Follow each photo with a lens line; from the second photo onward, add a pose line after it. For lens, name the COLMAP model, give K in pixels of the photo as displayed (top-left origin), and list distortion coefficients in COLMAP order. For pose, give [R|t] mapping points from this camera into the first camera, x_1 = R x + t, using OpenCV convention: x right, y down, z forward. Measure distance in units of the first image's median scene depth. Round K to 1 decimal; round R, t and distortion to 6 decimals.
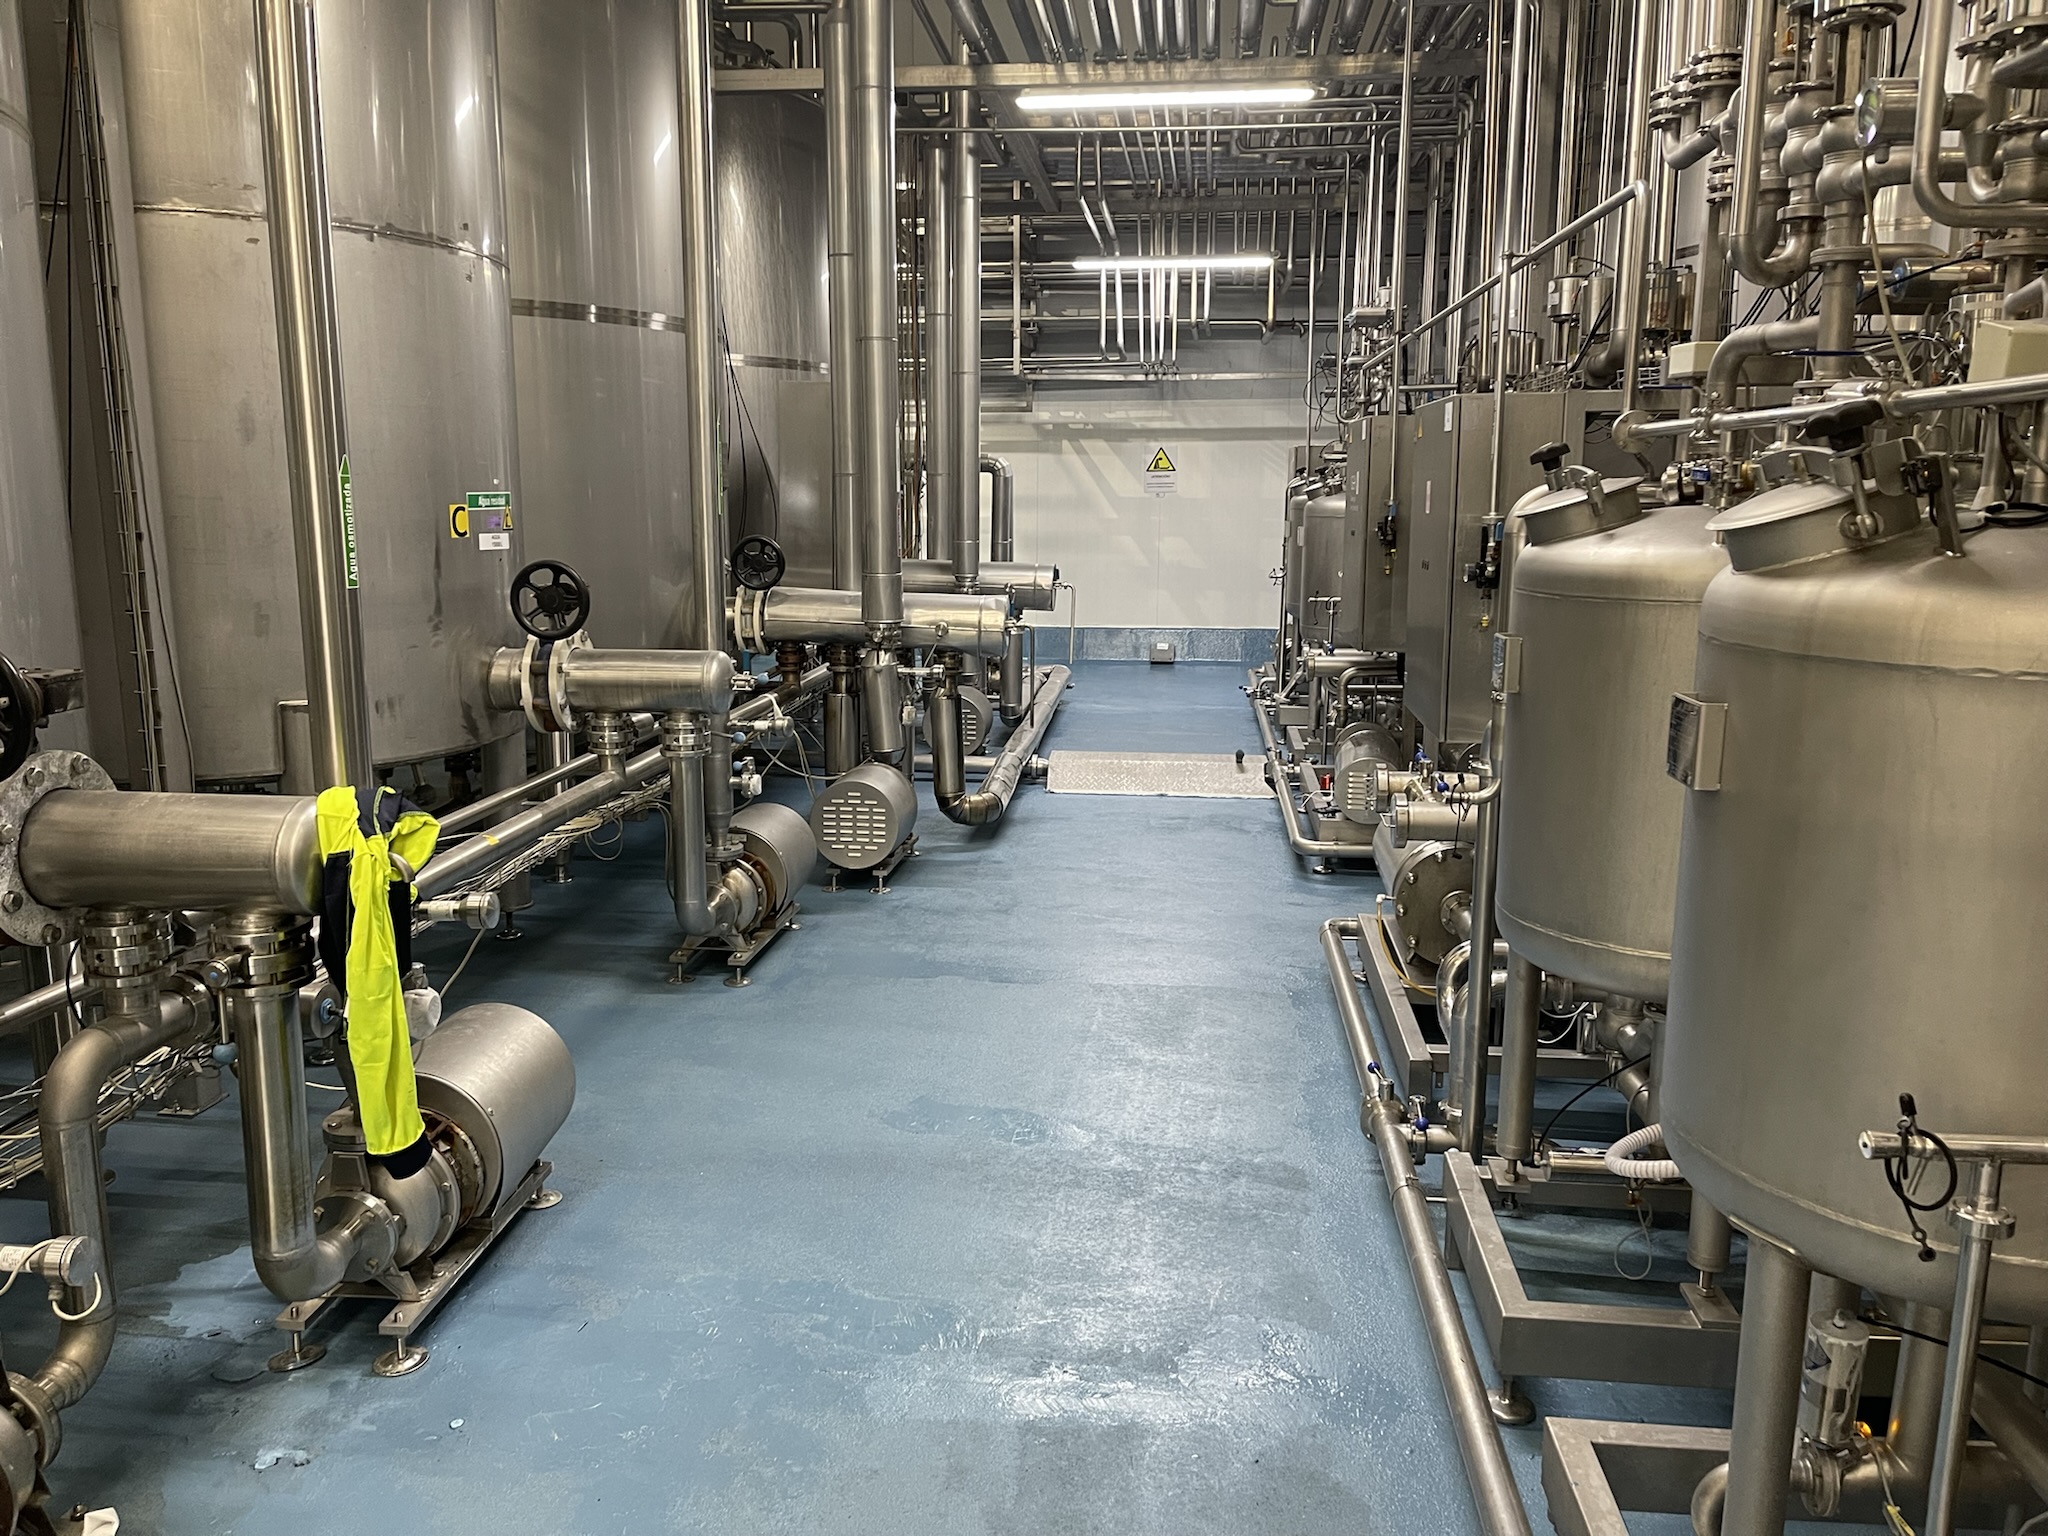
lens RADIAL K [[1514.8, 0, 1021.6], [0, 1514.8, 774.2], [0, 0, 1]] dist [0.066532, -0.091442]
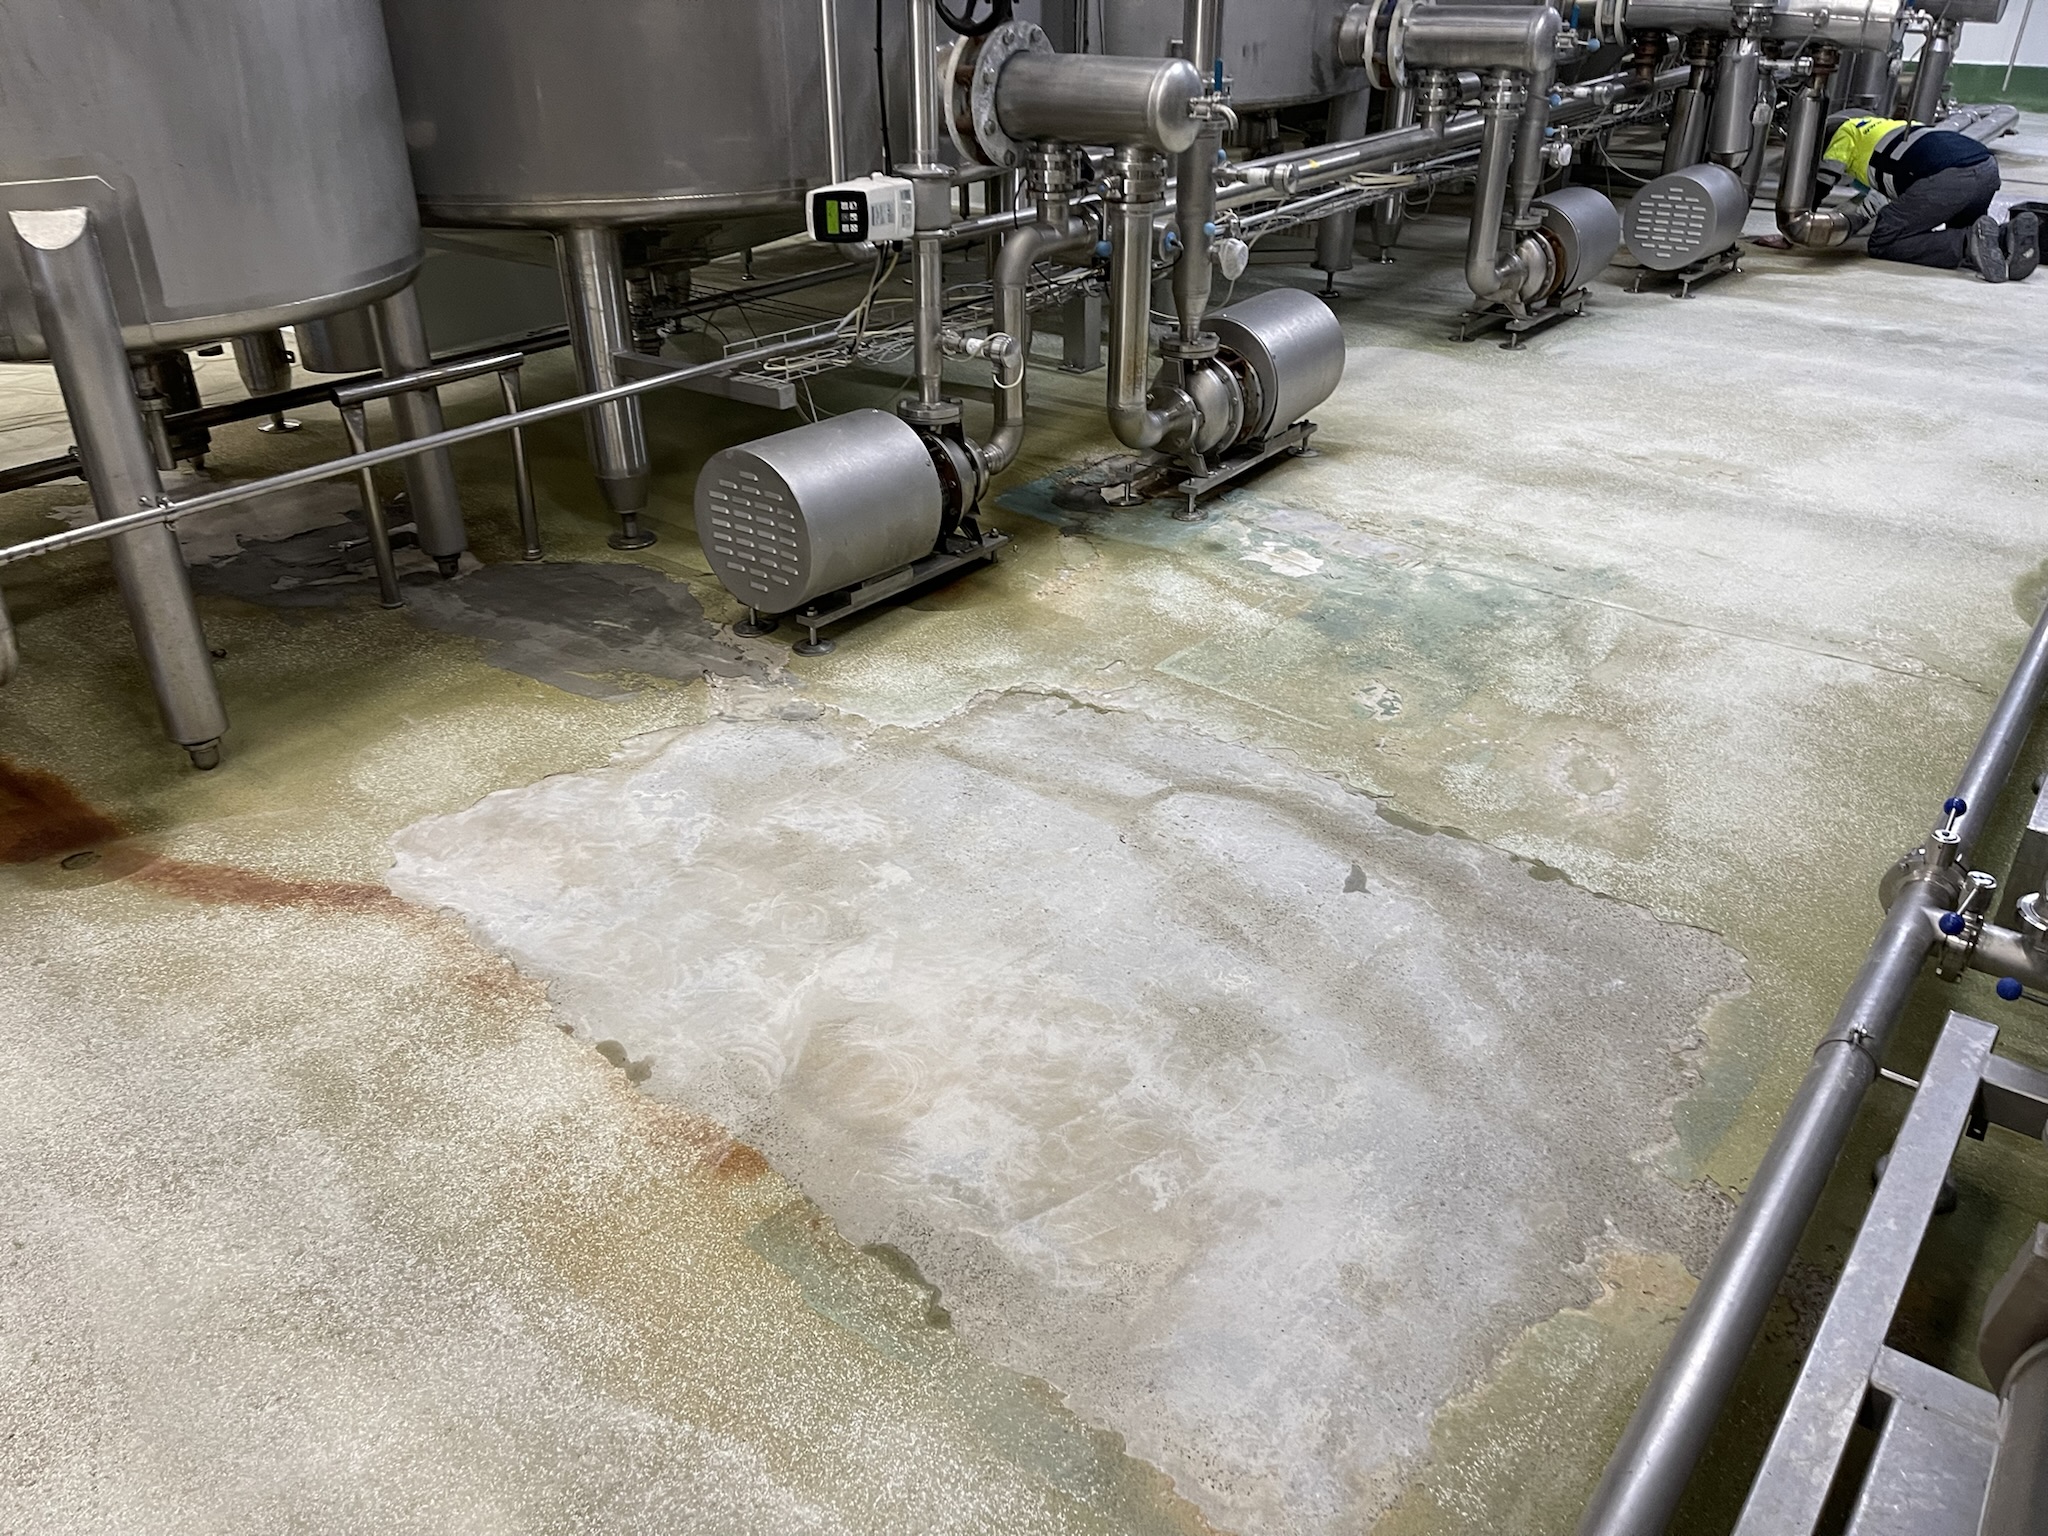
lens RADIAL K [[1514.8, 0, 1021.6], [0, 1514.8, 774.2], [0, 0, 1]] dist [0.066532, -0.091442]
pose [[0.849707, 0.241646, -0.468621, 0.117384], [-0.080656, 0.937904, 0.337388, 0.089332], [0.521050, -0.248883, 0.816434, -0.192012]]
